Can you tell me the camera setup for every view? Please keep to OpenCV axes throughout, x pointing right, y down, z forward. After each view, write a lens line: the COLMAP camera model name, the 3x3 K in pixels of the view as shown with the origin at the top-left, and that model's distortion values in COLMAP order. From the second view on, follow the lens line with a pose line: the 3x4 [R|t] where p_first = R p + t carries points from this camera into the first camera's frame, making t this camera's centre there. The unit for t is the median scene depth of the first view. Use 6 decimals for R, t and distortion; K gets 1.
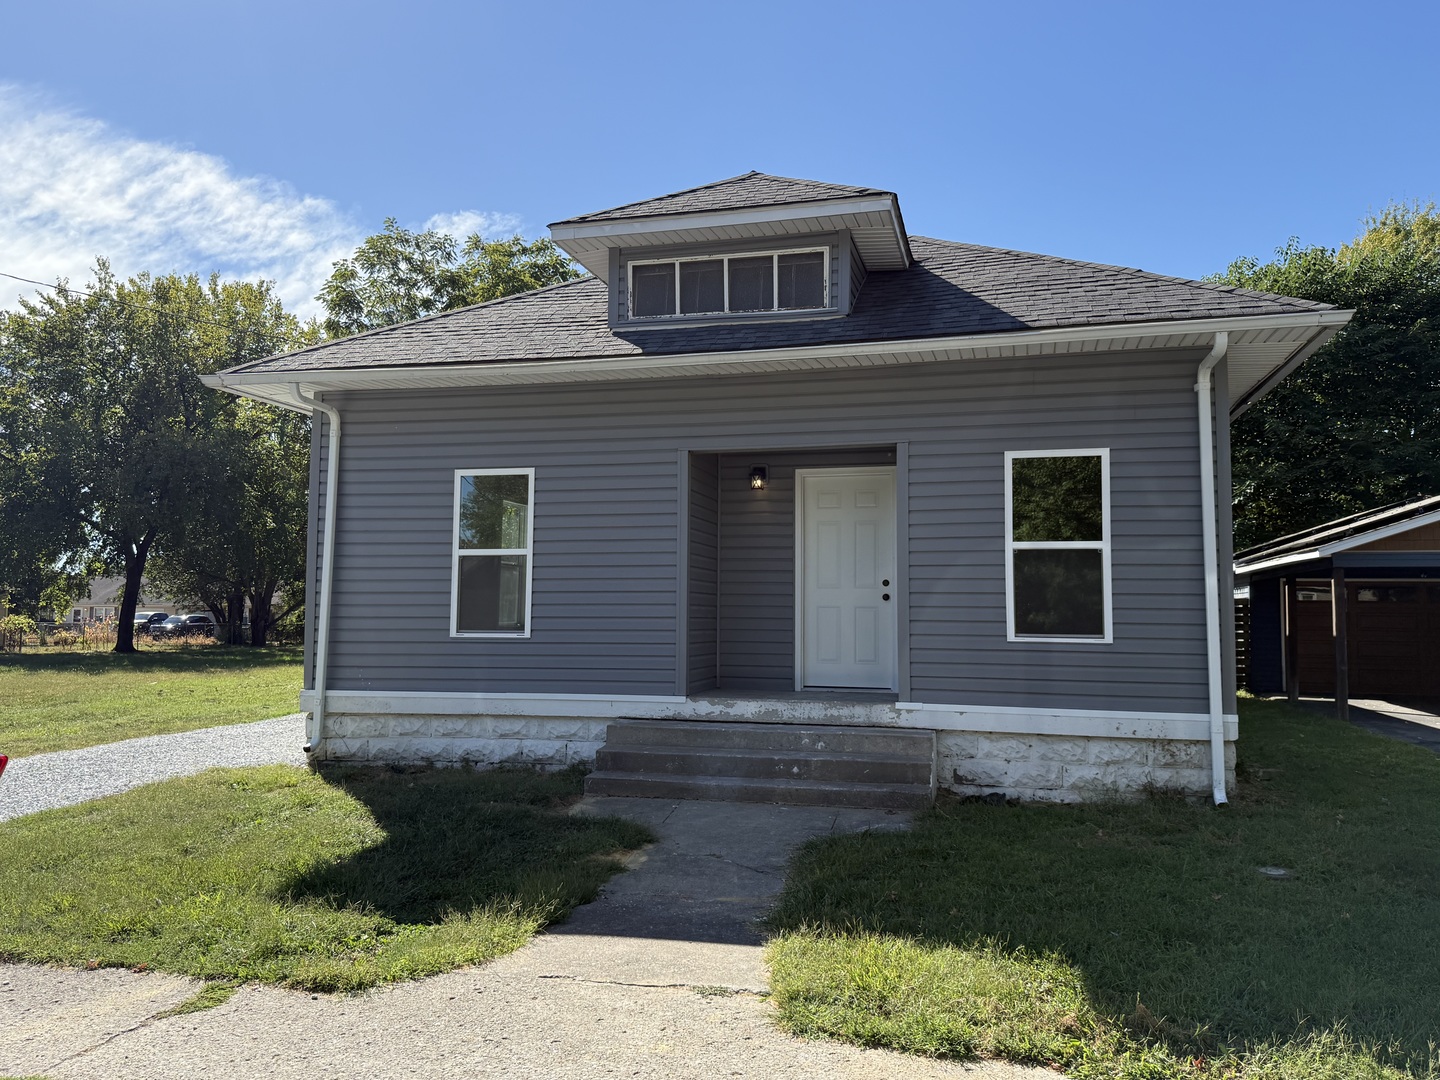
lens RADIAL K [[1067.0, 0, 720.0], [0, 1067.0, 540.0], [0, 0, 1]] dist [0.108935, -0.002125]
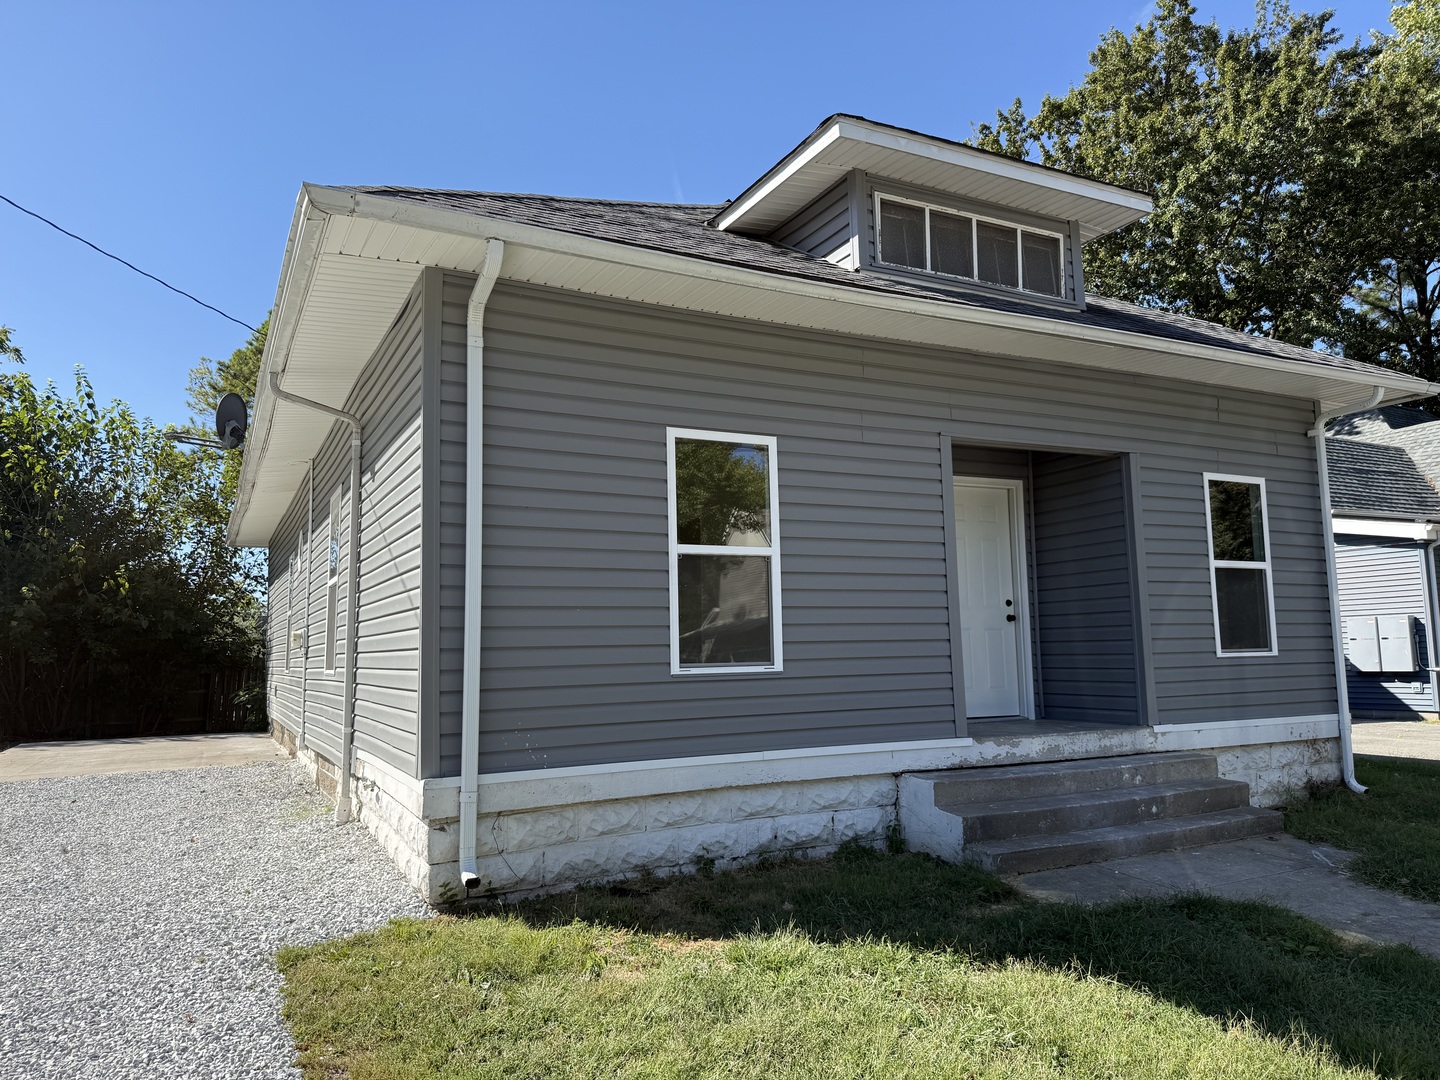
lens RADIAL K [[1004.7, 0, 720.0], [0, 1004.7, 540.0], [0, 0, 1]] dist [0.142530, -0.246434]
pose [[0.751314, 0.051153, 0.657960, -0.665076], [-0.021345, 0.998353, -0.053244, 0.040855], [-0.659600, 0.025959, 0.751168, 0.526062]]
